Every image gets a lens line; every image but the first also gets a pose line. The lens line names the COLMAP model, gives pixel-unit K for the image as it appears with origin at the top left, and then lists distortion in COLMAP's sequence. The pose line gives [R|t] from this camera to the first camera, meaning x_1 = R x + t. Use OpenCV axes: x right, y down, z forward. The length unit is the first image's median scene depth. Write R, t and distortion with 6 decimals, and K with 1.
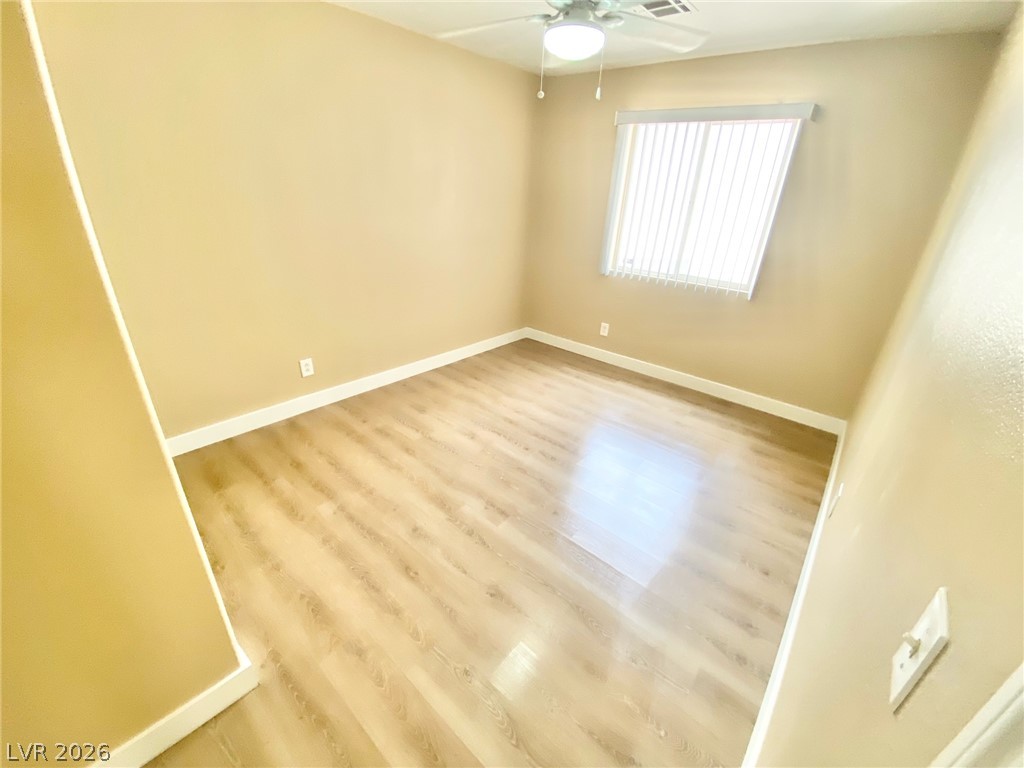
lens RADIAL K [[423.3, 0, 508.5], [0, 423.3, 390.8], [0, 0, 1]] dist [0.036196, -0.024938]
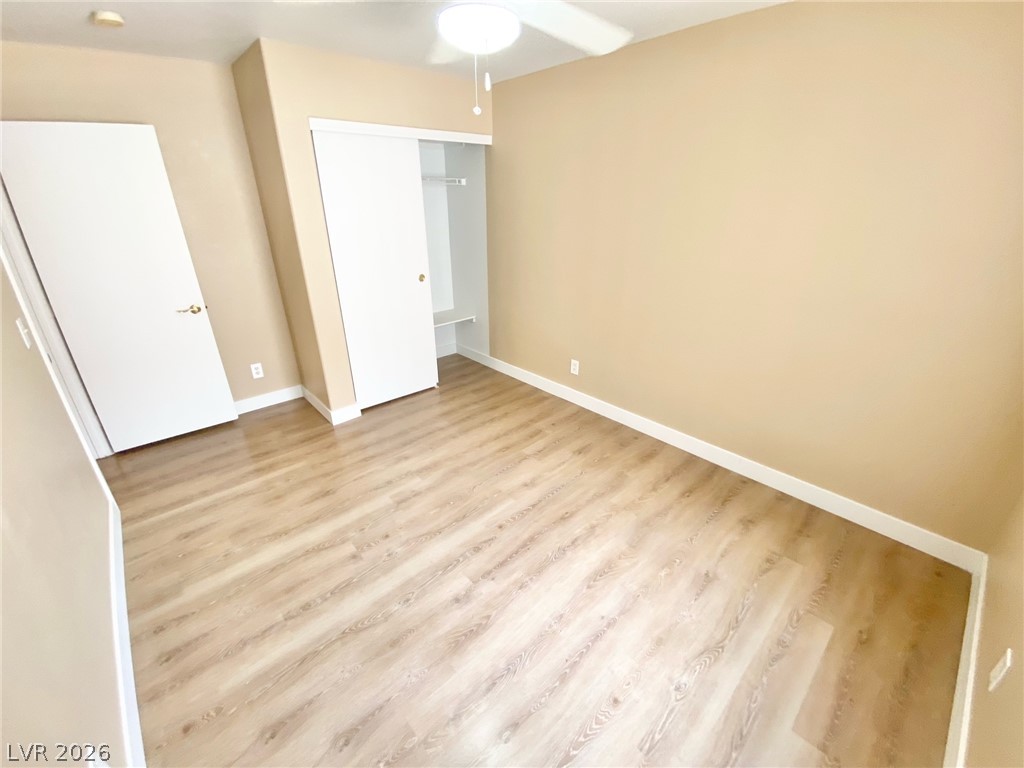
lens RADIAL K [[423.3, 0, 508.5], [0, 423.3, 390.8], [0, 0, 1]] dist [0.036196, -0.024938]
pose [[-0.131293, 0.375295, -0.917560, 0.687273], [-0.430132, 0.812344, 0.393807, -0.401567], [0.893168, 0.446376, 0.054771, 0.835752]]
